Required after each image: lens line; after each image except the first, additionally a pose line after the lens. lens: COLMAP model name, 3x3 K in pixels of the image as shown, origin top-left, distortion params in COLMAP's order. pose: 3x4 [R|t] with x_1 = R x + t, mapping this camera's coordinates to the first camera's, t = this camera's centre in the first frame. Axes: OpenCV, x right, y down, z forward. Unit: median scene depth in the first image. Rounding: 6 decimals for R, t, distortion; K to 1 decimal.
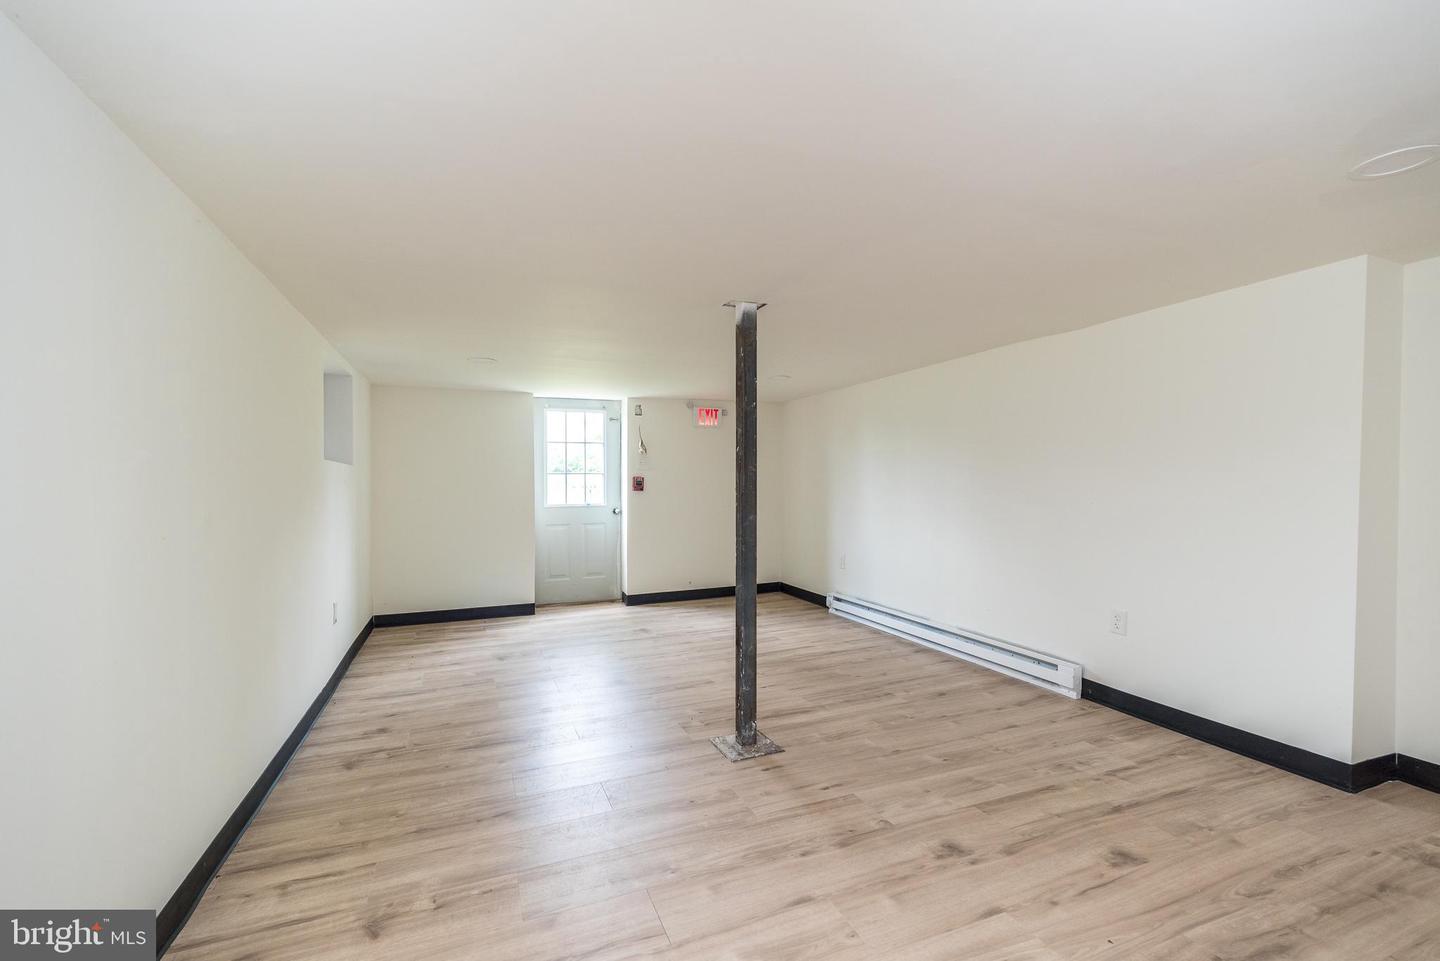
lens RADIAL K [[624.4, 0, 721.0], [0, 624.4, 485.4], [0, 0, 1]] dist [0.002935, -0.000587]
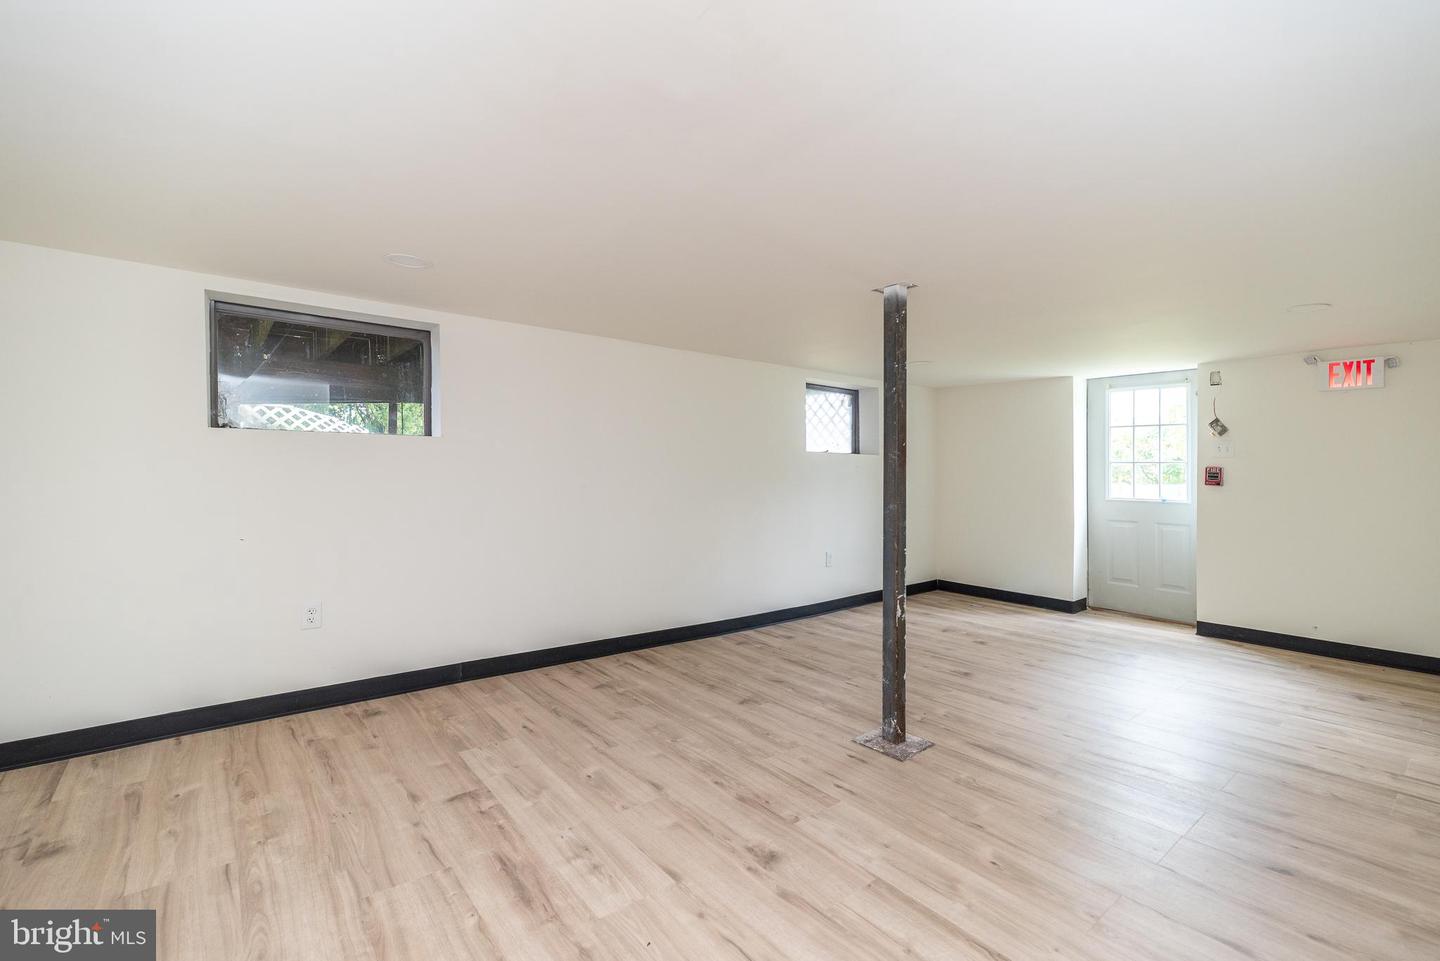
lens RADIAL K [[624.4, 0, 724.6], [0, 624.4, 470.1], [0, 0, 1]] dist [0.002935, -0.000587]
pose [[0.304067, 0.016820, -0.952502, 0.794131], [-0.021693, 0.999707, 0.010729, -0.010612], [0.952404, 0.017401, 0.304343, 0.405371]]
